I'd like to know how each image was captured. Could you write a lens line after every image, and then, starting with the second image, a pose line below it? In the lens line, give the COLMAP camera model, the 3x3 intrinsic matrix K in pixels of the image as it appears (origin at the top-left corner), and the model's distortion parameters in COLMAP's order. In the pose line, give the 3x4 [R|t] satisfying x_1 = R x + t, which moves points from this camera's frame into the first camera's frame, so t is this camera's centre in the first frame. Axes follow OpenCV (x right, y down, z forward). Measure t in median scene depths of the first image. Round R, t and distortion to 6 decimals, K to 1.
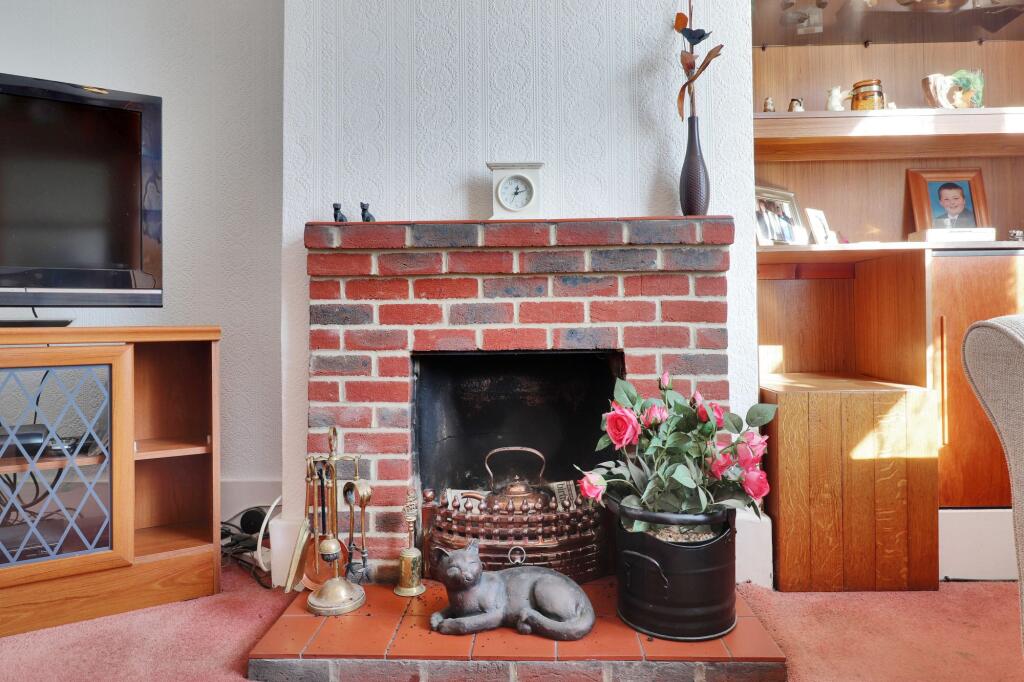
lens RADIAL K [[642.3, 0, 517.6], [0, 642.3, 313.4], [0, 0, 1]] dist [0.000644, 0.000055]
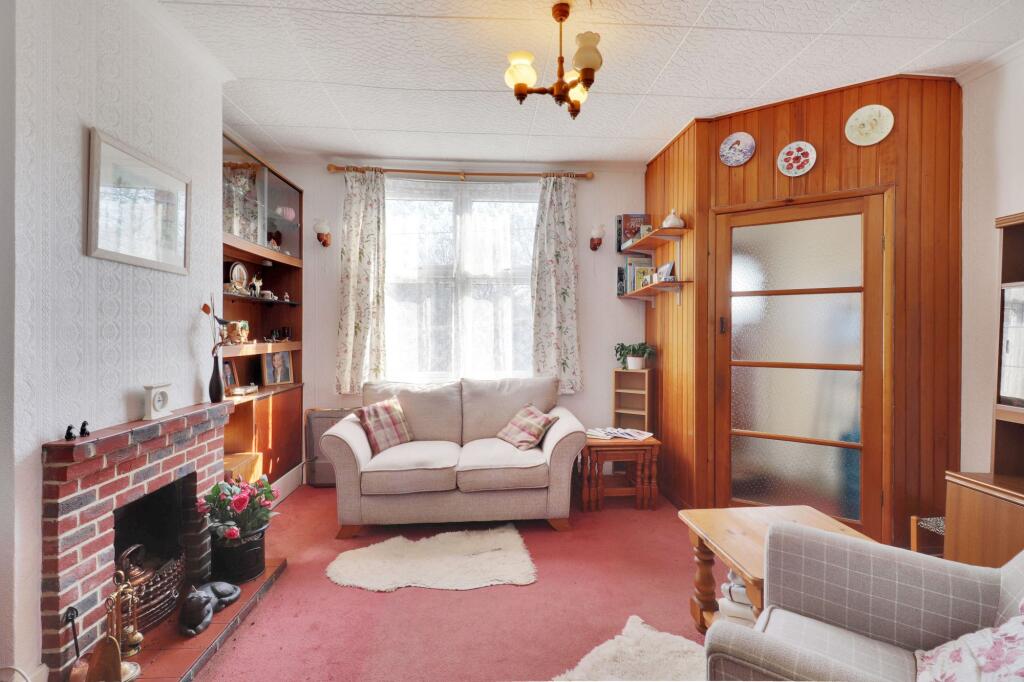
lens RADIAL K [[474.8, 0, 517.0], [0, 474.8, 329.4], [0, 0, 1]] dist [0.016186, -0.008846]
pose [[-0.093341, 0.010375, 0.995580, -1.457075], [-0.018423, 0.999757, -0.012146, -0.396341], [-0.995464, -0.019475, -0.093127, 0.124609]]
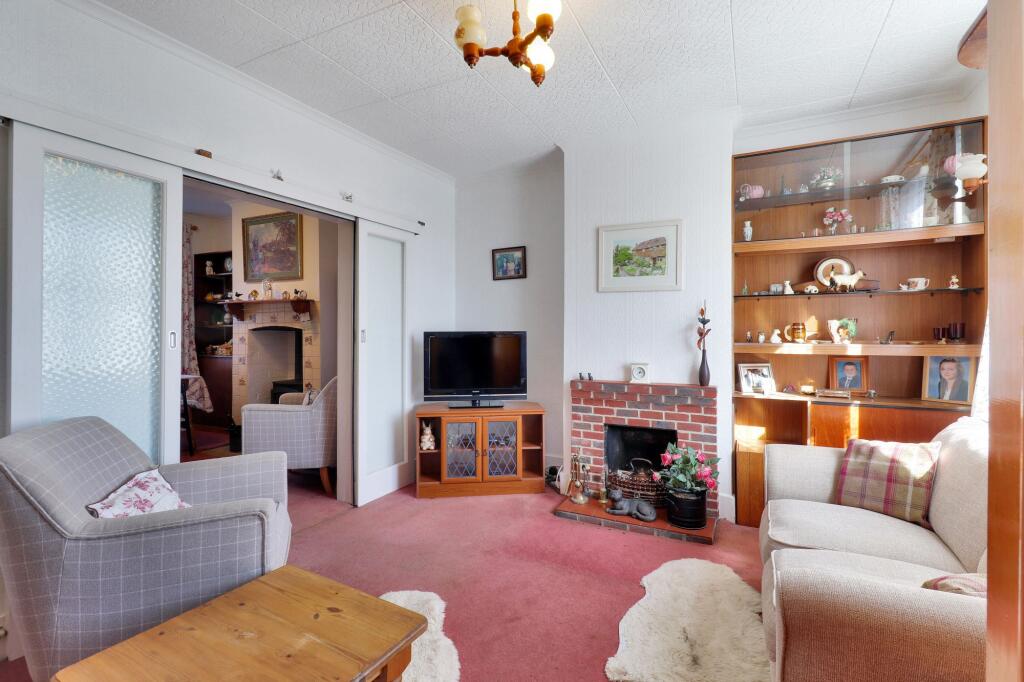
lens RADIAL K [[474.8, 0, 513.7], [0, 474.8, 332.7], [0, 0, 1]] dist [0.016186, -0.008846]
pose [[0.905821, 0.011003, -0.423517, 0.396326], [0.000673, 0.999624, 0.027409, -0.434410], [0.423660, -0.025113, 0.905473, -1.210081]]
